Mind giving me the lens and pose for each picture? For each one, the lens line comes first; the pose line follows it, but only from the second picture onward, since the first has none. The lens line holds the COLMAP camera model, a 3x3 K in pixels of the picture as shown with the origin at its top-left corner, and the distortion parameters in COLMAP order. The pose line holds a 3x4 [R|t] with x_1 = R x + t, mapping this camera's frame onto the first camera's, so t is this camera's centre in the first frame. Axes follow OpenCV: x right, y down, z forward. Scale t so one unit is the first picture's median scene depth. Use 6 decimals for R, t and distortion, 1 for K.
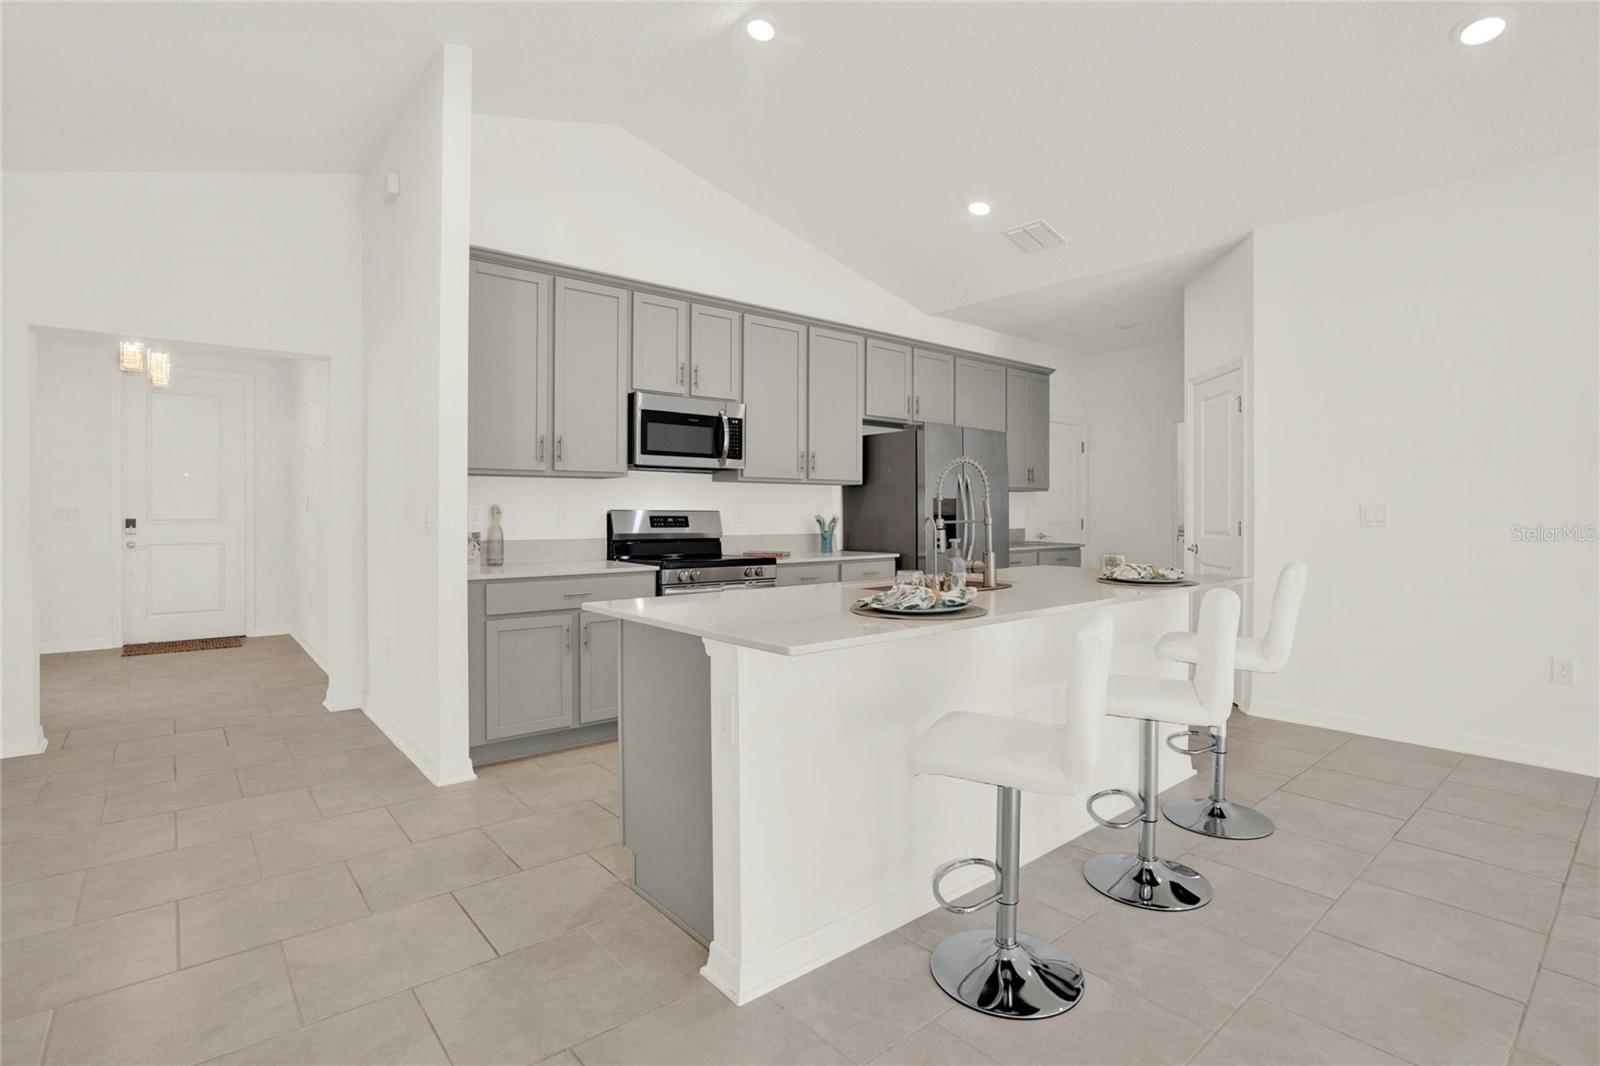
lens RADIAL K [[821.3, 0, 806.5], [0, 821.3, 511.2], [0, 0, 1]] dist [-0.002459, -0.000131]
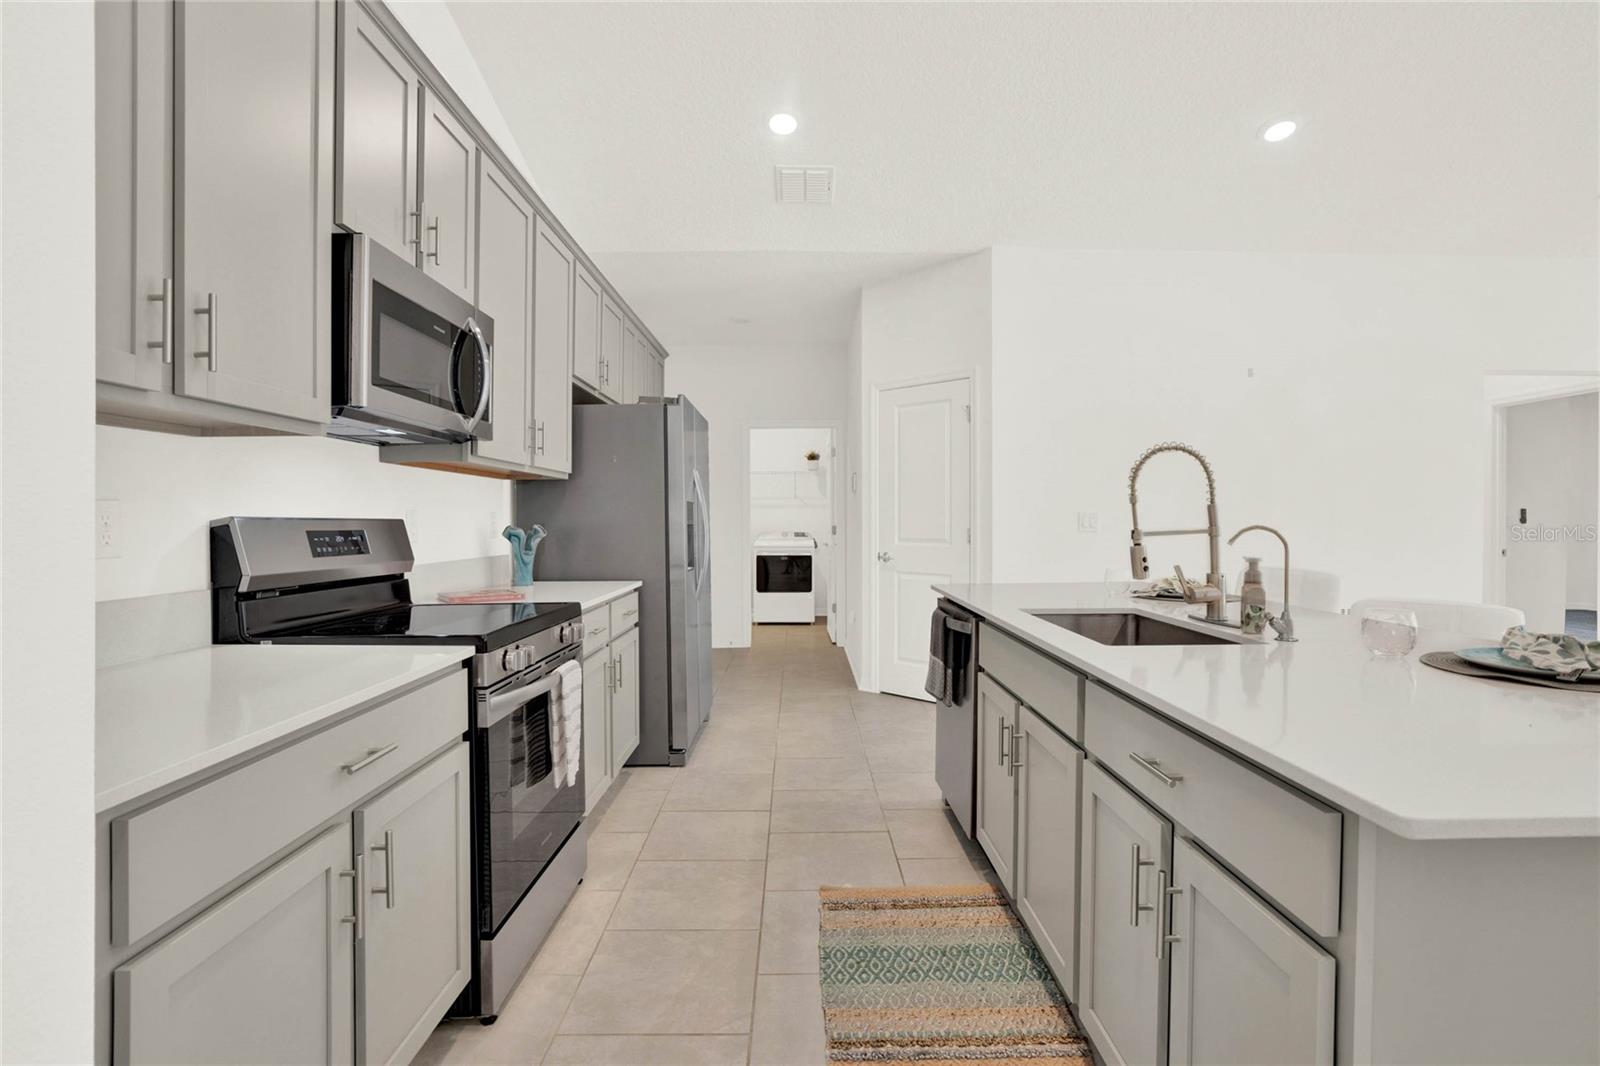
lens RADIAL K [[766.9, 0, 791.7], [0, 766.9, 526.3], [0, 0, 1]] dist [-0.059801, 0.022341]
pose [[0.647453, -0.008580, 0.762057, -0.331767], [0.003914, 0.999961, 0.007933, 0.001102], [-0.762095, -0.002153, 0.647461, 0.547692]]
